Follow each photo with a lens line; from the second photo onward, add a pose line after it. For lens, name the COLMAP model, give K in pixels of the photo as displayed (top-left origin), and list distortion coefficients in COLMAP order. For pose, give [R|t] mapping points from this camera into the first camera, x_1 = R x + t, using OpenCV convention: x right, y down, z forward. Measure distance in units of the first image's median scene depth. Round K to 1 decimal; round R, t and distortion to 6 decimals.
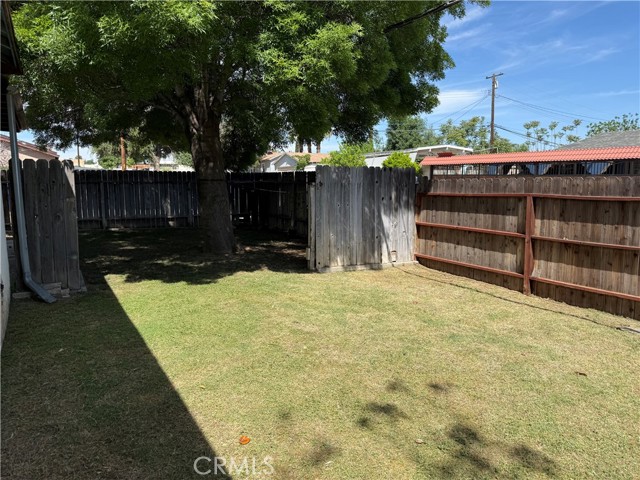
lens RADIAL K [[446.0, 0, 319.1], [0, 446.0, 237.3], [0, 0, 1]] dist [0.029473, -0.010761]
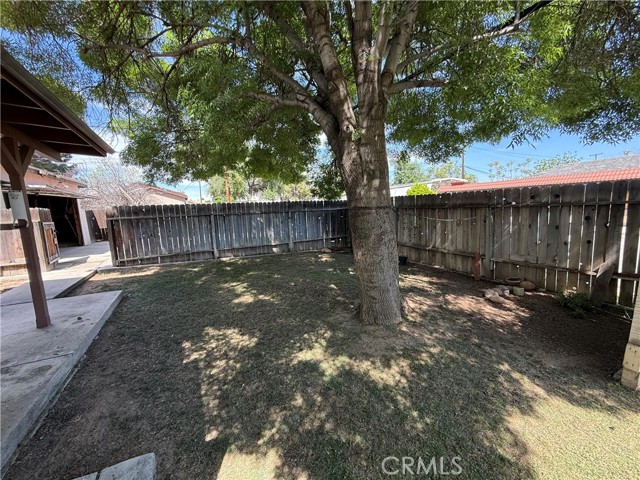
lens RADIAL K [[253.3, 0, 319.0], [0, 253.3, 241.0], [0, 0, 1]] dist [-0.000421, 0.000700]
pose [[0.997423, -0.029974, -0.065178, -0.196201], [0.030386, 0.999524, 0.005325, -0.056499], [0.064987, -0.007292, 0.997859, 0.420564]]
